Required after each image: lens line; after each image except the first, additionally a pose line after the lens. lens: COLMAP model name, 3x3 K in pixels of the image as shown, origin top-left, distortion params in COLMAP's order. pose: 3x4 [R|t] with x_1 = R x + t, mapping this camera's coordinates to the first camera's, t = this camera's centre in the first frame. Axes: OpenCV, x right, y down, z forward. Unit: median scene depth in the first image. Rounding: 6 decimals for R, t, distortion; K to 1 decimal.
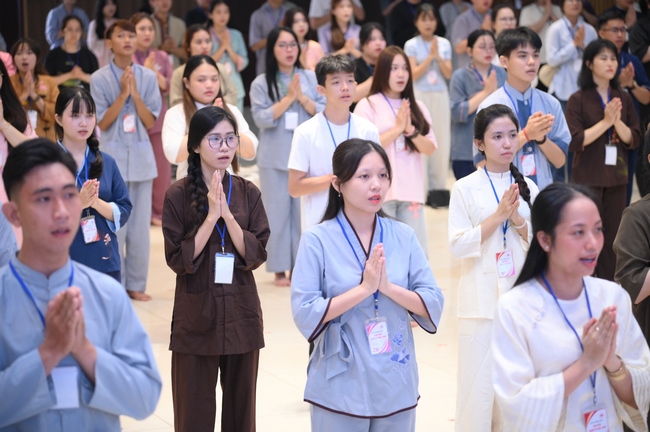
lens RADIAL K [[2257.4, 0, 325.0], [0, 2257.4, 216.0], [0, 0, 1]] dist [2.070658, -0.105255]
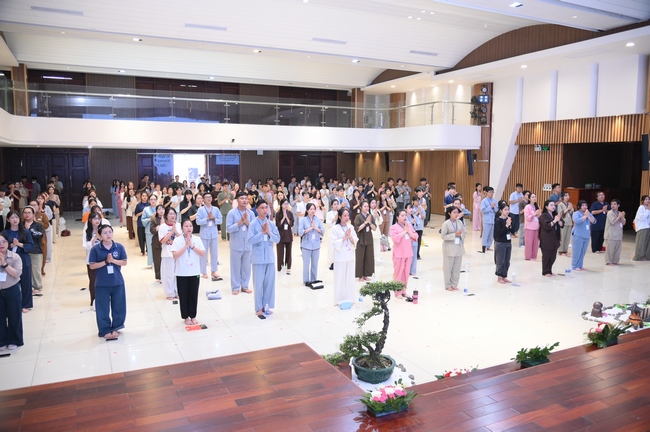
lens RADIAL K [[513.0, 0, 325.0], [0, 513.0, 216.0], [0, 0, 1]] dist [-0.006824, -0.002049]
pose [[0.999059, 0.005415, 0.043042, -0.002891], [-0.004156, 0.999562, -0.029286, 0.027555], [-0.043181, 0.029080, 0.998644, -0.223412]]
